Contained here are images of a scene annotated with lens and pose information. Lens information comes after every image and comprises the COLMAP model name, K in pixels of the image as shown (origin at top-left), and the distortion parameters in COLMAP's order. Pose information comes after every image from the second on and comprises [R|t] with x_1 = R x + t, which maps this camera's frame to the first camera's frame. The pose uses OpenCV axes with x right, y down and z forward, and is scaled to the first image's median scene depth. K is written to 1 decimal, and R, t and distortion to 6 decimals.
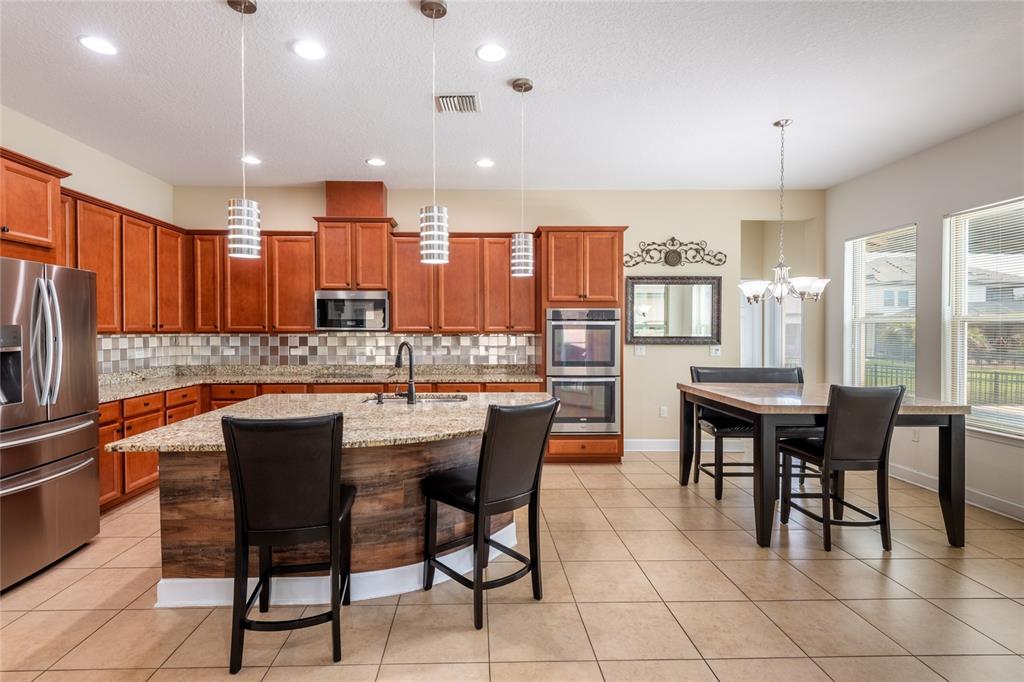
lens RADIAL K [[486.4, 0, 492.2], [0, 486.4, 333.7], [0, 0, 1]] dist [0.022876, -0.012913]
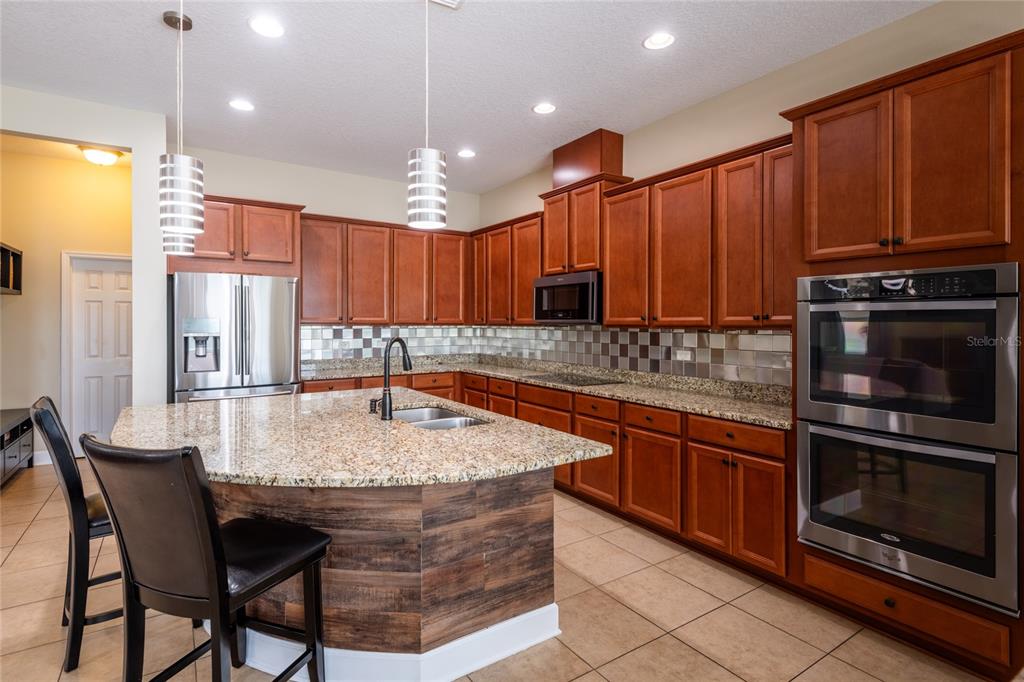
lens RADIAL K [[486.4, 0, 494.7], [0, 486.4, 327.0], [0, 0, 1]] dist [0.022876, -0.012913]
pose [[0.518590, 0.009008, -0.854975, 0.369362], [-0.010220, 0.999938, 0.004336, -0.002489], [0.854962, 0.006490, 0.518650, 0.491914]]
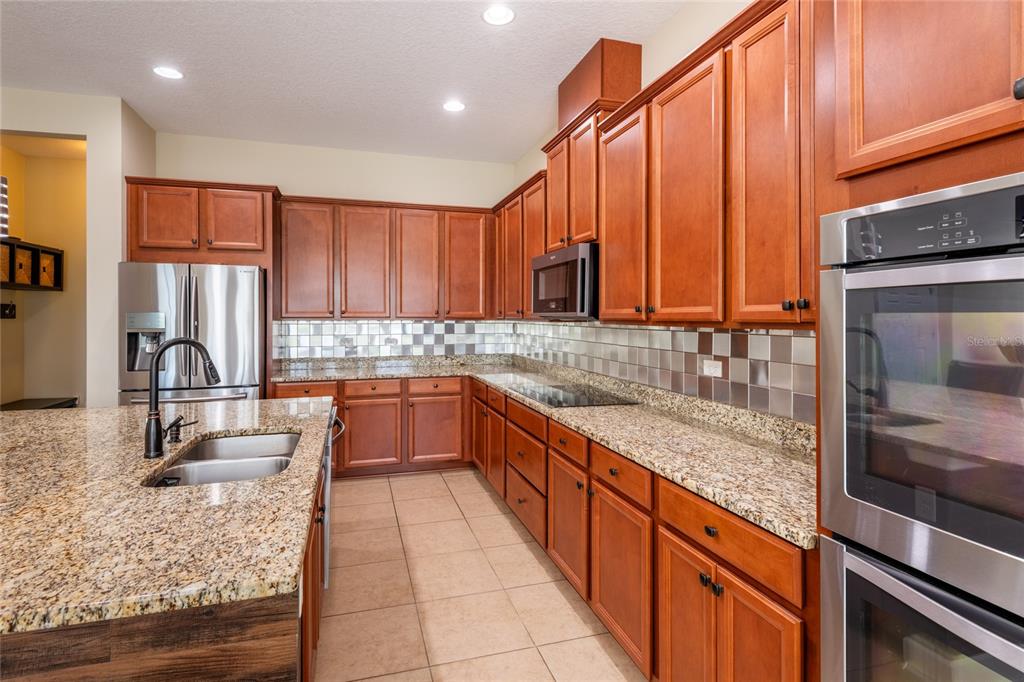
lens RADIAL K [[486.4, 0, 496.5], [0, 486.4, 319.6], [0, 0, 1]] dist [0.022876, -0.012913]
pose [[0.251801, 0.005744, -0.967762, 0.284667], [-0.009572, 0.999948, 0.003444, -0.005202], [0.967732, 0.008396, 0.251843, 0.804375]]
